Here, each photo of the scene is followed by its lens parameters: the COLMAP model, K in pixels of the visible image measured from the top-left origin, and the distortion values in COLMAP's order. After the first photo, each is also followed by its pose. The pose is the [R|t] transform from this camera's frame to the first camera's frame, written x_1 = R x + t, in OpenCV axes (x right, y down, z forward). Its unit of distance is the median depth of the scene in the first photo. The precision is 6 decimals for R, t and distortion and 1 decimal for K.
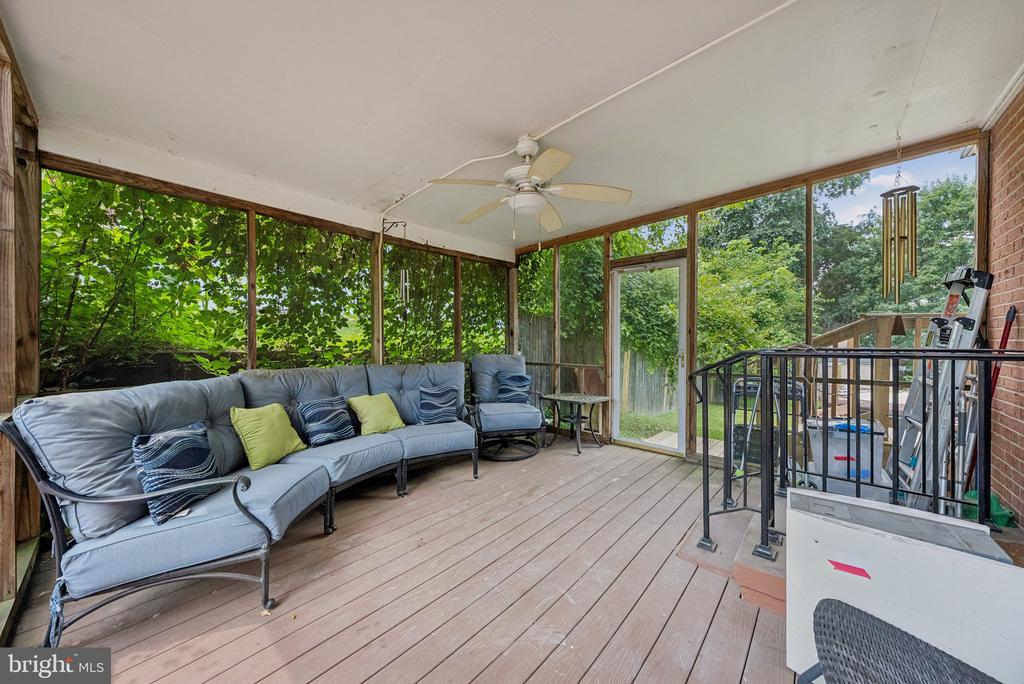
lens RADIAL K [[354.2, 0, 512.7], [0, 354.2, 342.4], [0, 0, 1]] dist [0.000601, 0.000035]
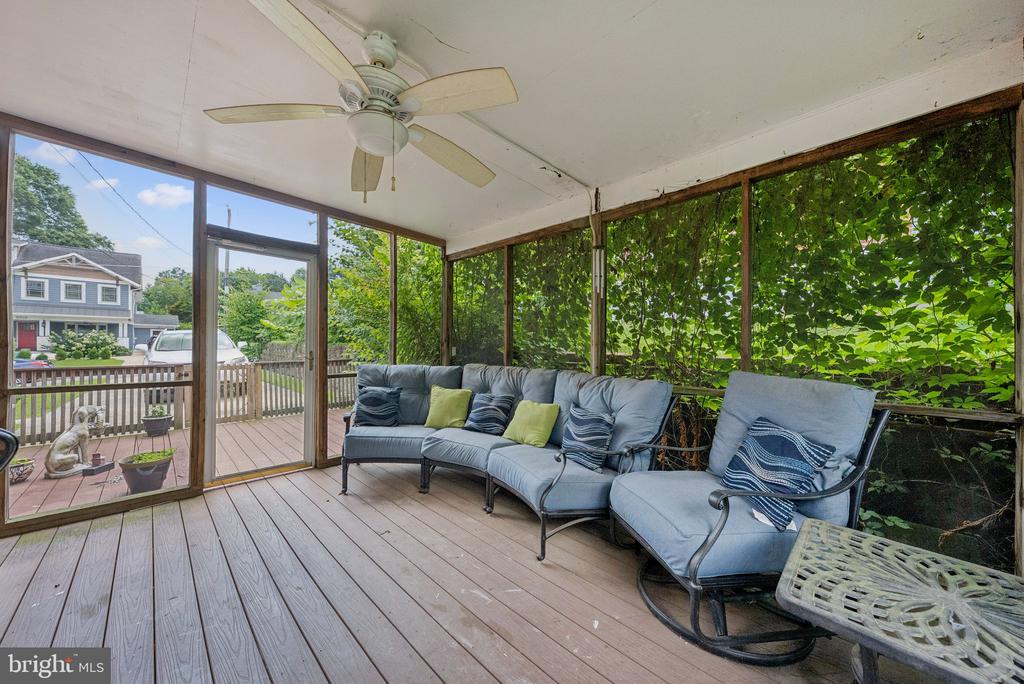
lens RADIAL K [[354.2, 0, 512.7], [0, 354.2, 342.4], [0, 0, 1]] dist [0.000601, 0.000035]
pose [[-0.044655, -0.007637, -0.998973, 0.207710], [-0.006322, 0.999953, -0.007362, 0.000437], [0.998982, 0.005987, -0.044701, 0.379549]]
